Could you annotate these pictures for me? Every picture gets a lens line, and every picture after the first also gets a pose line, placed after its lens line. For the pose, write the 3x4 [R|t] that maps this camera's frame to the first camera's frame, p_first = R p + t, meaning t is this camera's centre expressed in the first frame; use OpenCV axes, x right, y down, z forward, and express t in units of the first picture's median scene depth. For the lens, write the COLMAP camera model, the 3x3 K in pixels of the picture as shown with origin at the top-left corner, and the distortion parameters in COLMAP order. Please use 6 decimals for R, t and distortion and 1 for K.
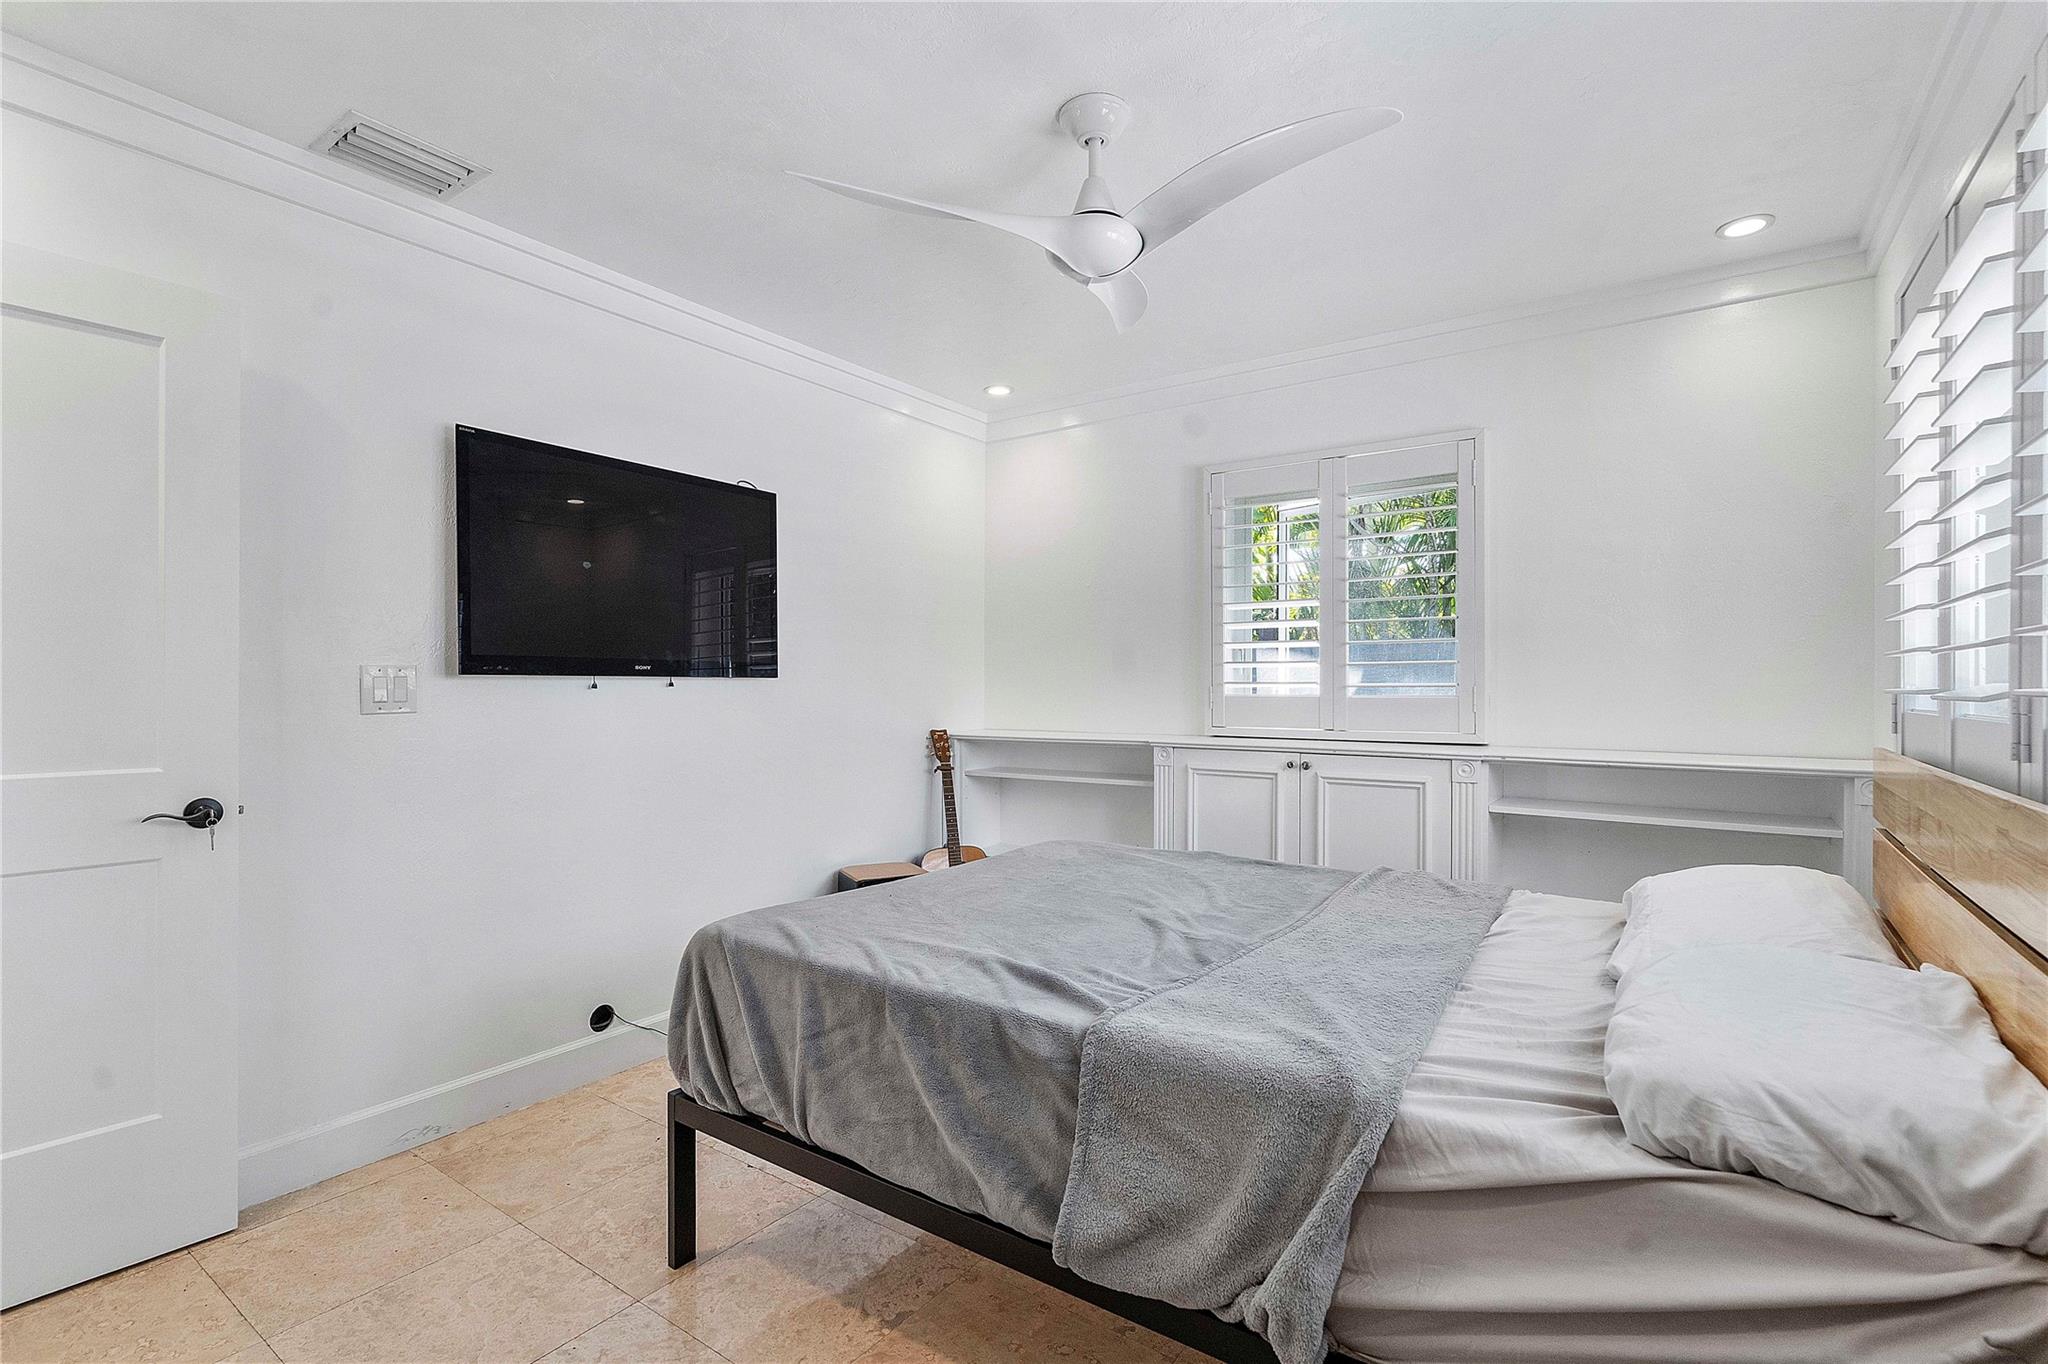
lens RADIAL K [[955.2, 0, 1025.0], [0, 955.2, 693.6], [0, 0, 1]] dist [0.001371, 0.001234]
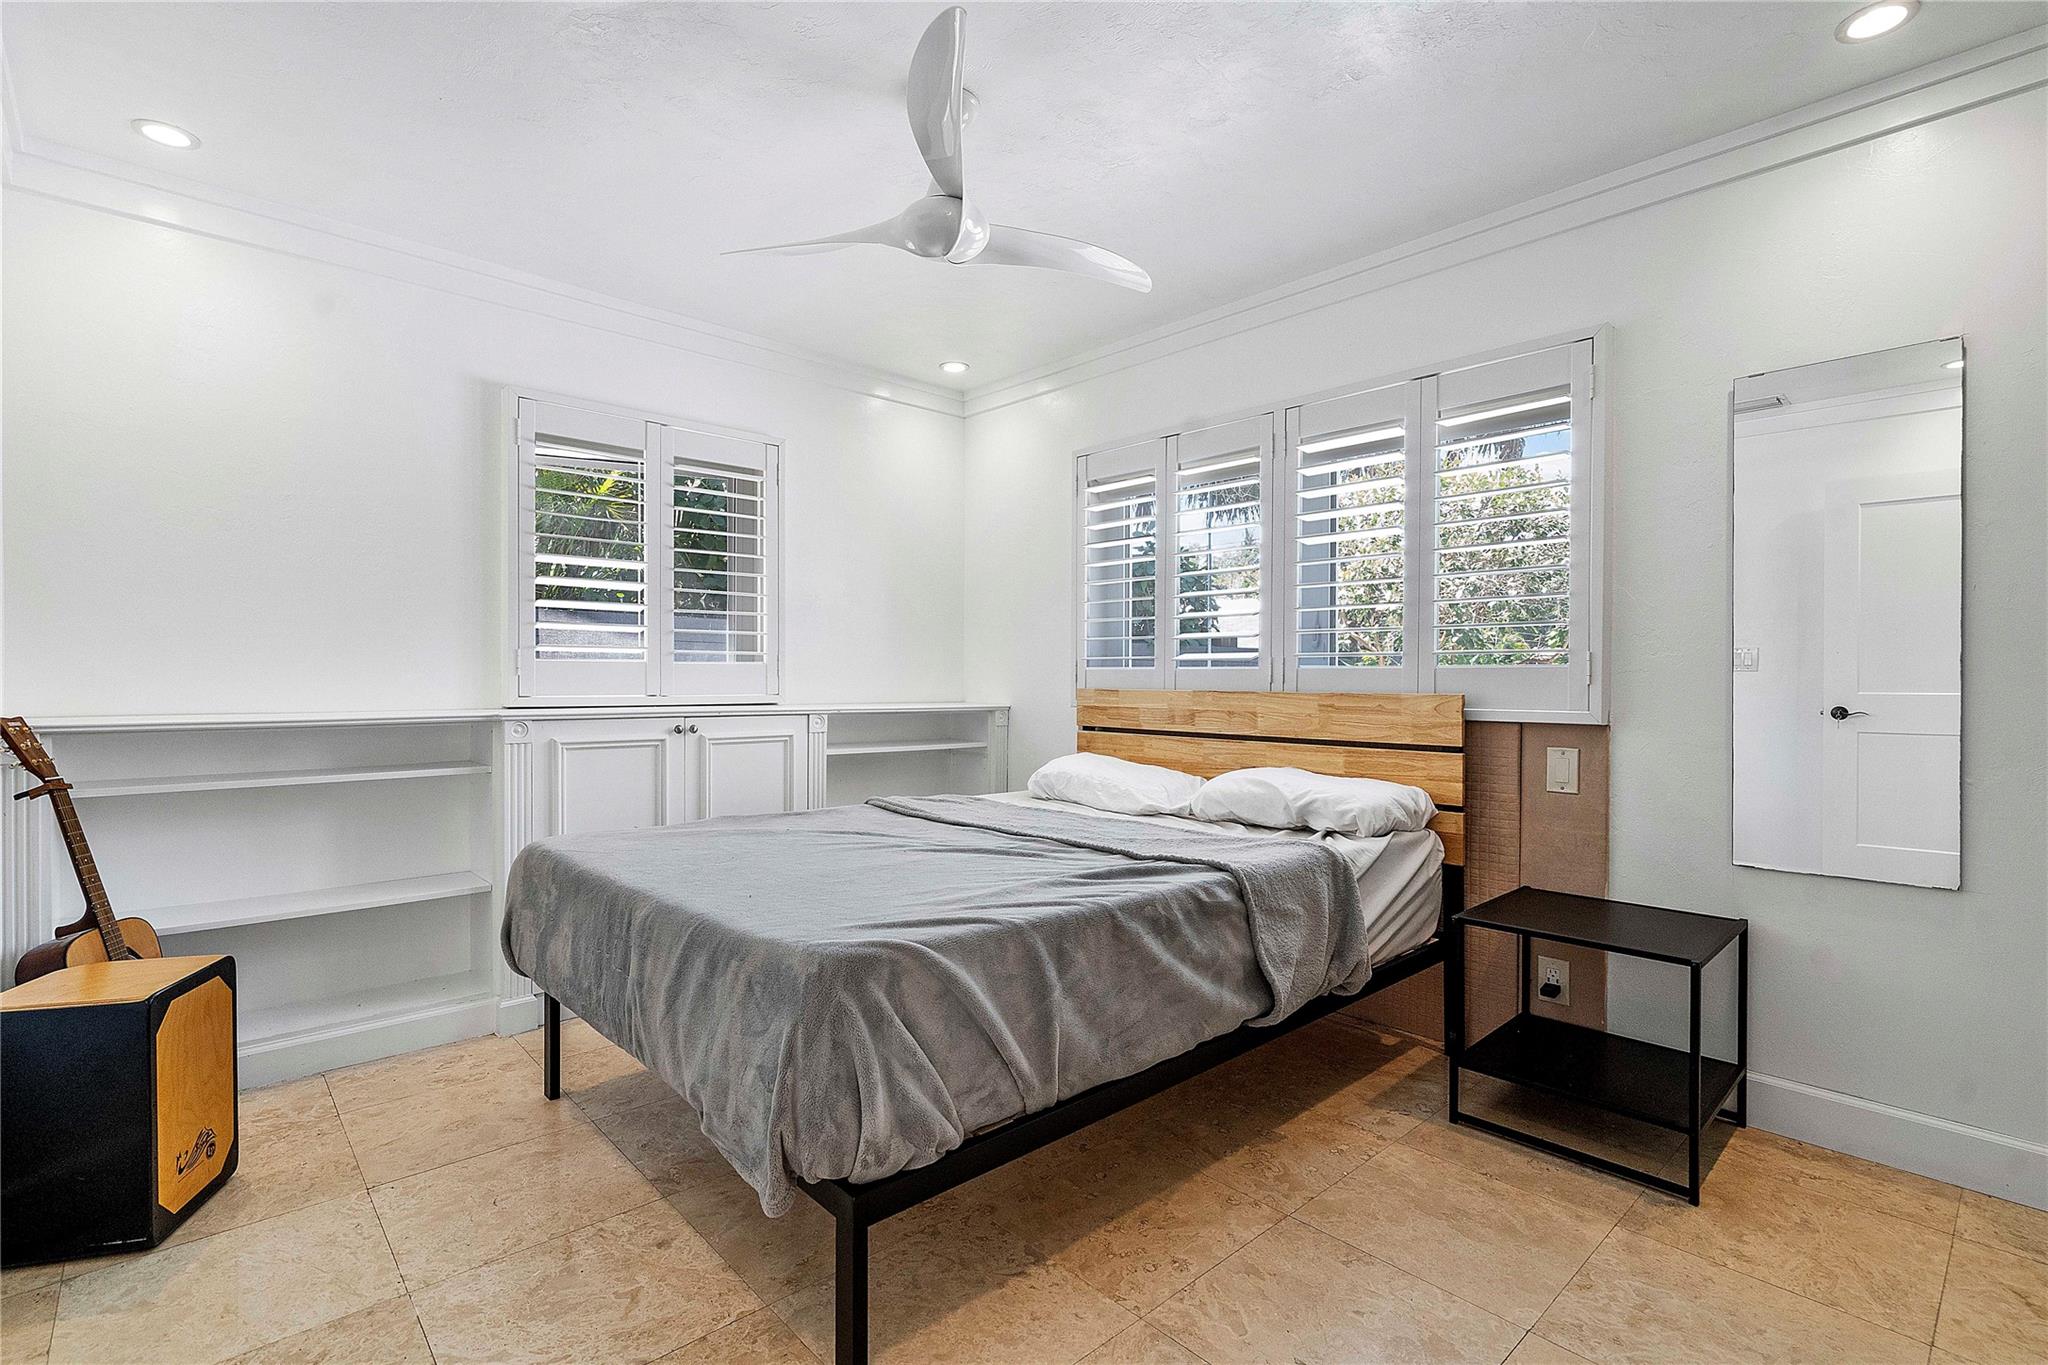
lens RADIAL K [[955.2, 0, 1036.8], [0, 955.2, 688.2], [0, 0, 1]] dist [0.001371, 0.001234]
pose [[0.192604, -0.014147, 0.981175, -0.634216], [0.002176, 0.999900, 0.013990, 0.018499], [-0.981274, -0.000559, 0.192615, 0.449156]]
